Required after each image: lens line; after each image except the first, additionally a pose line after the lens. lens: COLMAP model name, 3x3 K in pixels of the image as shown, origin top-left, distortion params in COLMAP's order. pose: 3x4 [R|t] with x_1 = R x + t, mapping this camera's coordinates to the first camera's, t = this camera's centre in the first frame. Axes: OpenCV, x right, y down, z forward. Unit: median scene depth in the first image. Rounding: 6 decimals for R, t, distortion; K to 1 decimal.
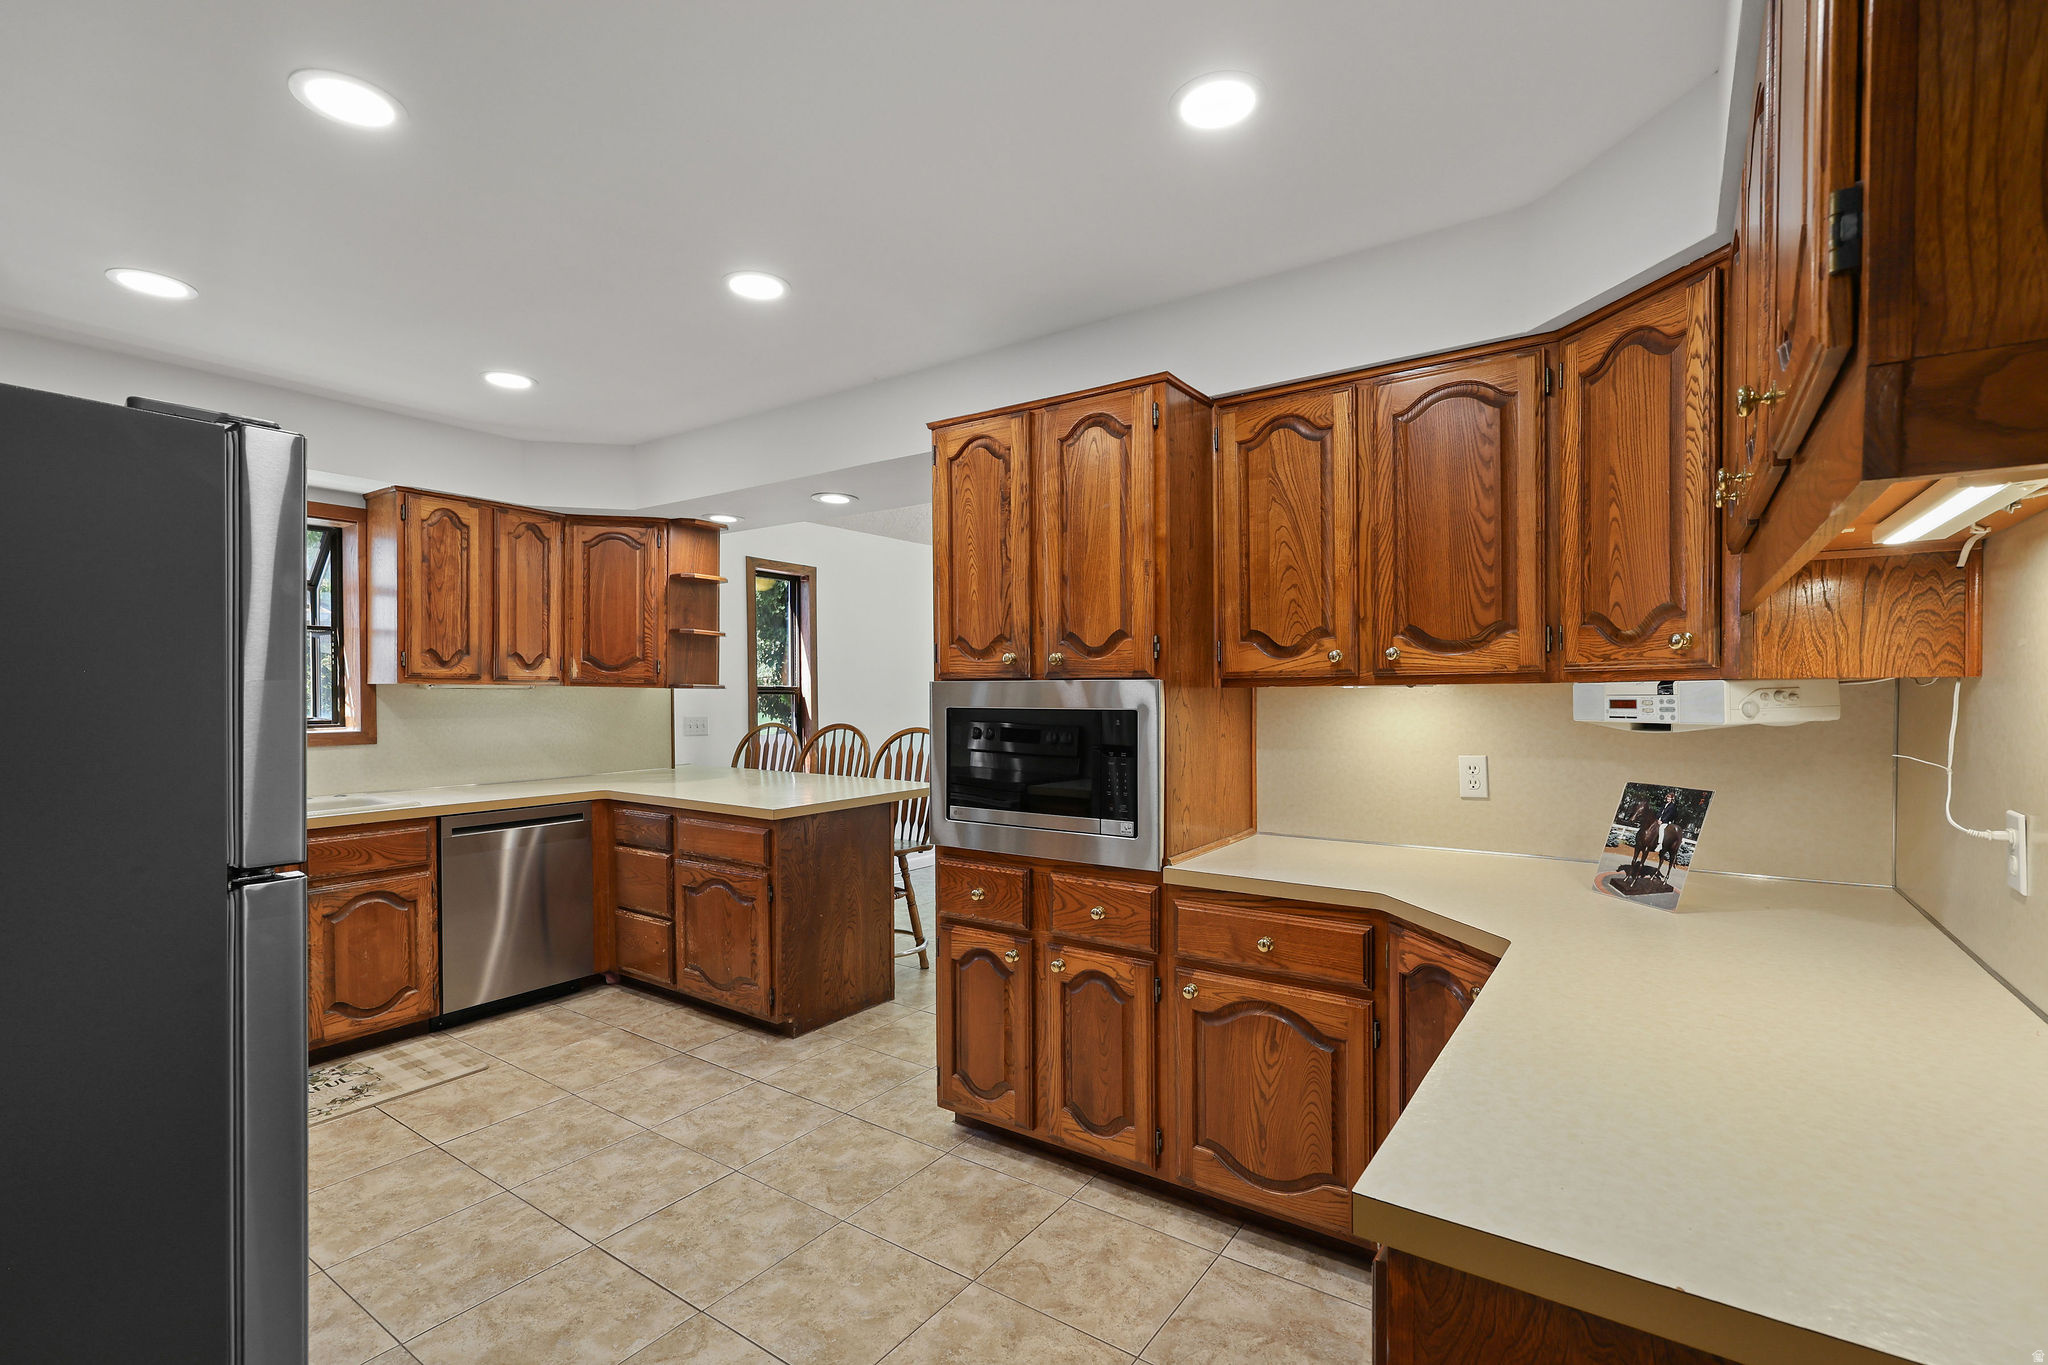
lens RADIAL K [[922.3, 0, 1011.4], [0, 922.3, 703.0], [0, 0, 1]] dist [0.002866, -0.000206]
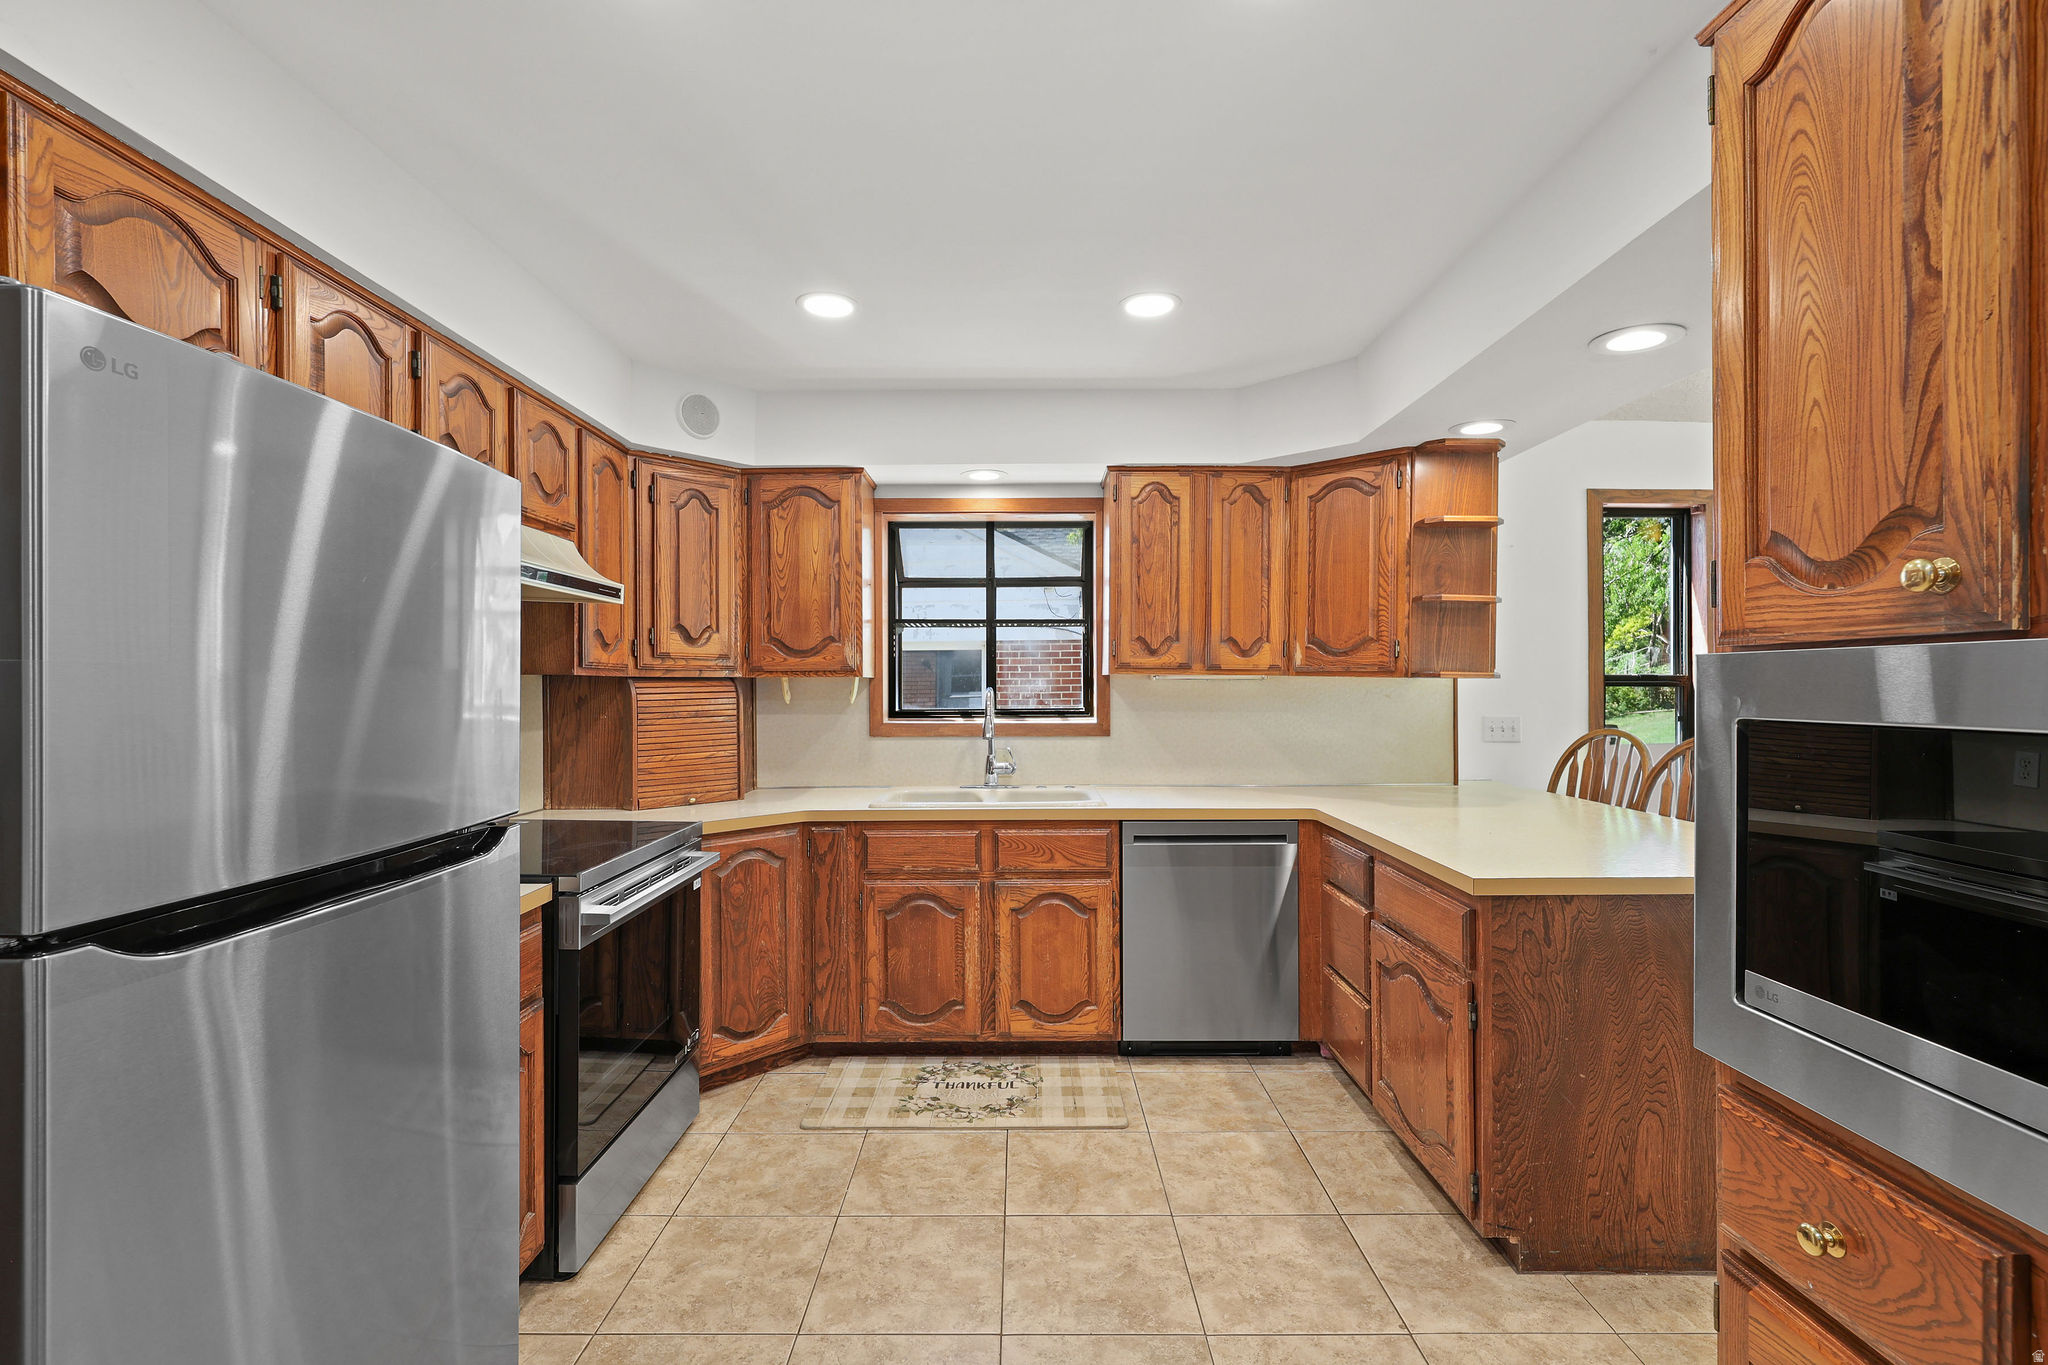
lens RADIAL K [[922.3, 0, 1012.7], [0, 922.3, 690.8], [0, 0, 1]] dist [0.002866, -0.000206]
pose [[0.574774, 0.005436, -0.818294, 0.058583], [-0.010336, 0.999946, -0.000618, -0.002563], [0.818247, 0.008813, 0.574799, 0.402888]]
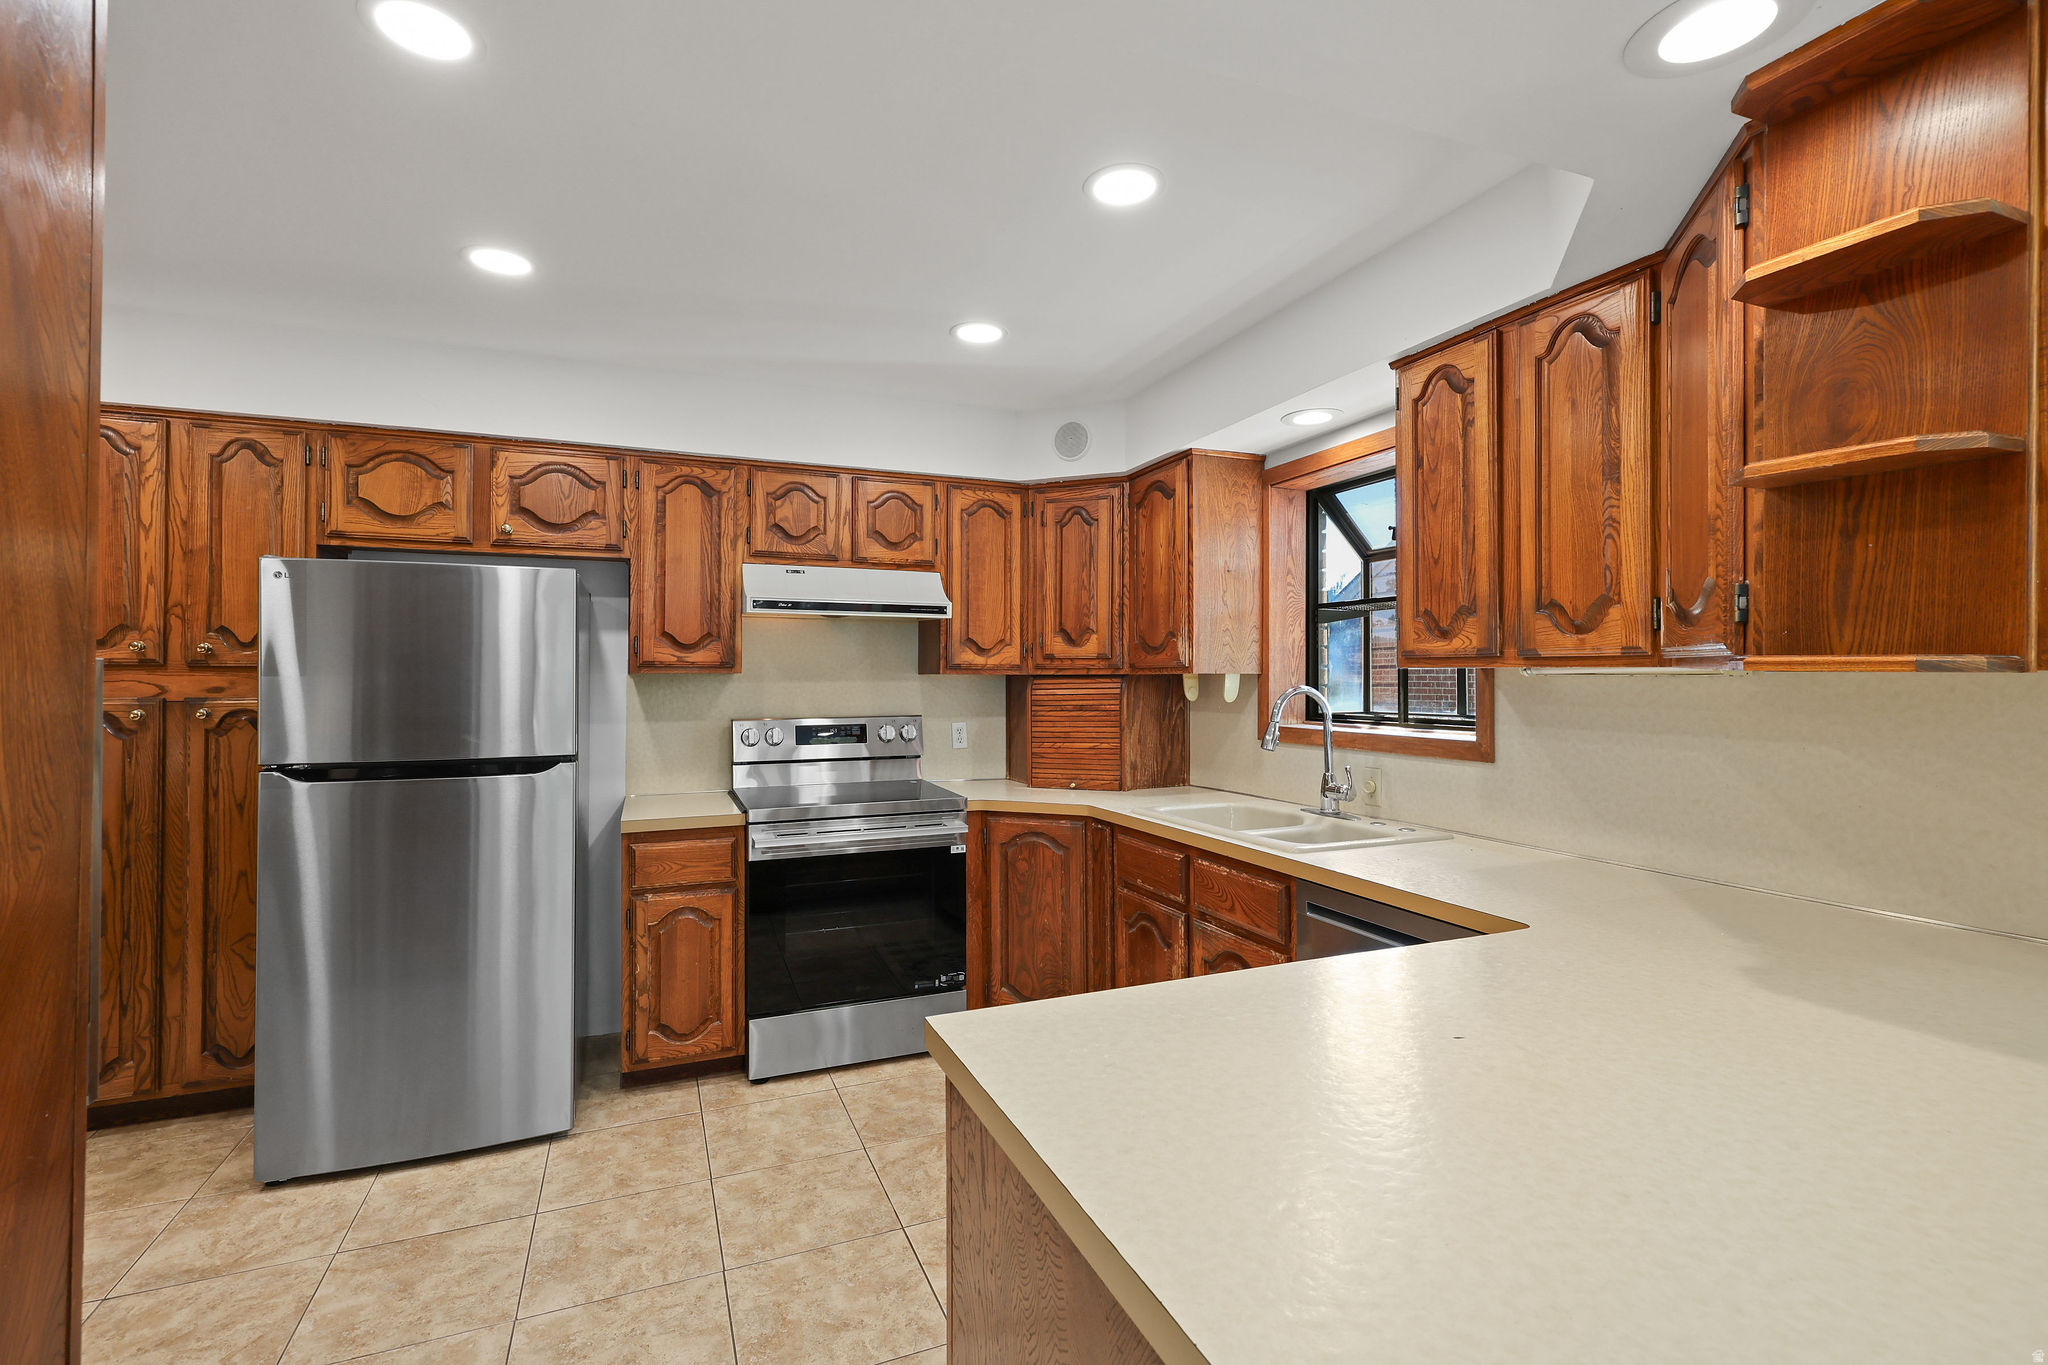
lens RADIAL K [[922.3, 0, 1018.3], [0, 922.3, 669.5], [0, 0, 1]] dist [0.002866, -0.000206]
pose [[-0.534758, -0.006439, -0.844981, 0.021417], [-0.009236, 0.999956, -0.001774, -0.017757], [0.844955, 0.006856, -0.534794, 1.205804]]
